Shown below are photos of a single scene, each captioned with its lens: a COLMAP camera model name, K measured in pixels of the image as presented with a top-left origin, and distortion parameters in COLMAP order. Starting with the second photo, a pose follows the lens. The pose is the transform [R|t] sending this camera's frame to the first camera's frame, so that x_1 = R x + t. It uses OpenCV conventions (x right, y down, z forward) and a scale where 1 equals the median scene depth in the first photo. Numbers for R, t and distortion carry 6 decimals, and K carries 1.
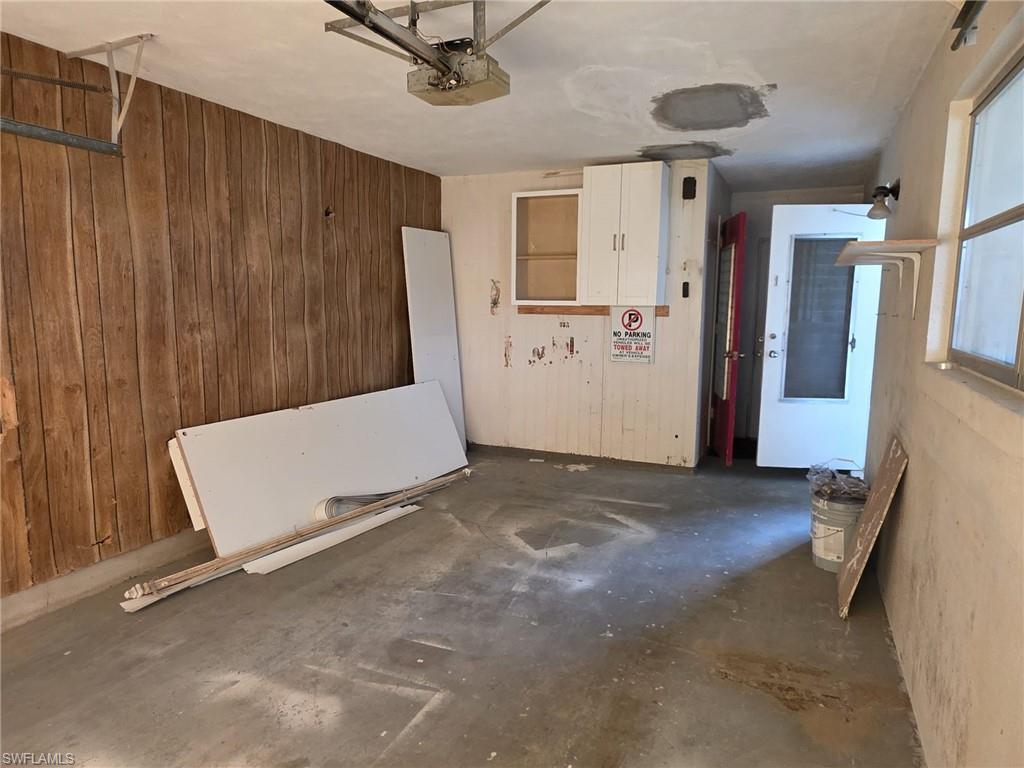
lens RADIAL K [[651.1, 0, 511.9], [0, 651.1, 384.7], [0, 0, 1]] dist [0.011495, -0.005429]
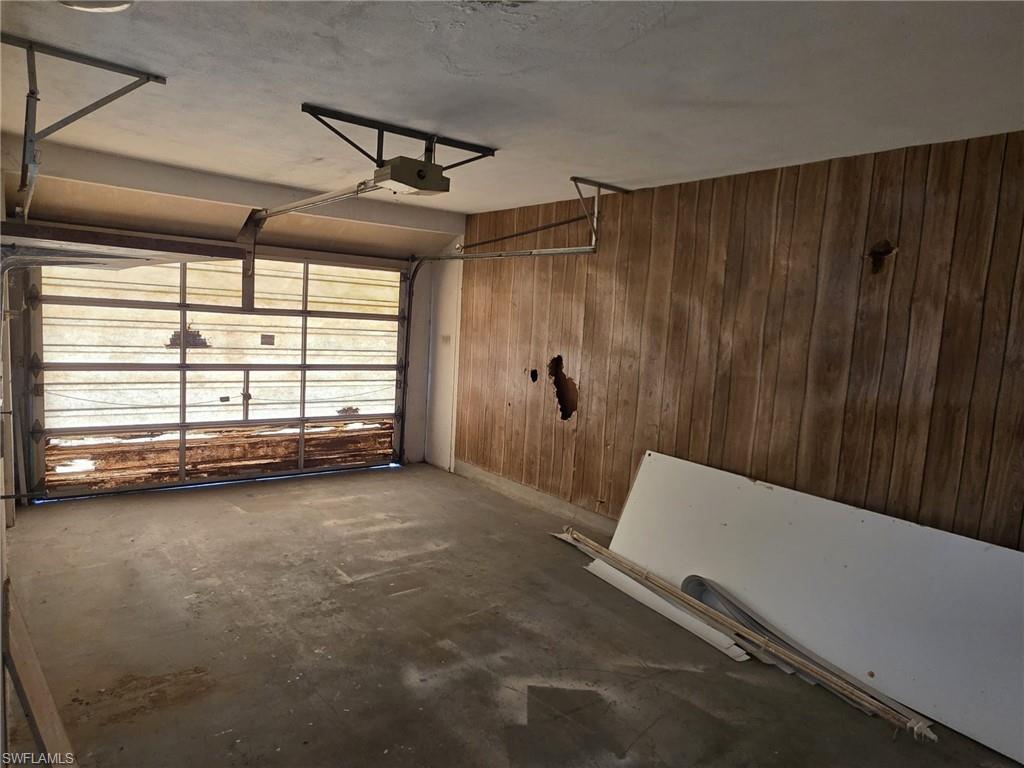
lens RADIAL K [[651.1, 0, 512.2], [0, 651.1, 384.7], [0, 0, 1]] dist [0.011495, -0.005429]
pose [[-0.468737, 0.057040, -0.881494, 0.689867], [-0.179173, 0.971030, 0.158110, -0.197897], [0.864976, 0.232051, -0.444937, 1.242492]]
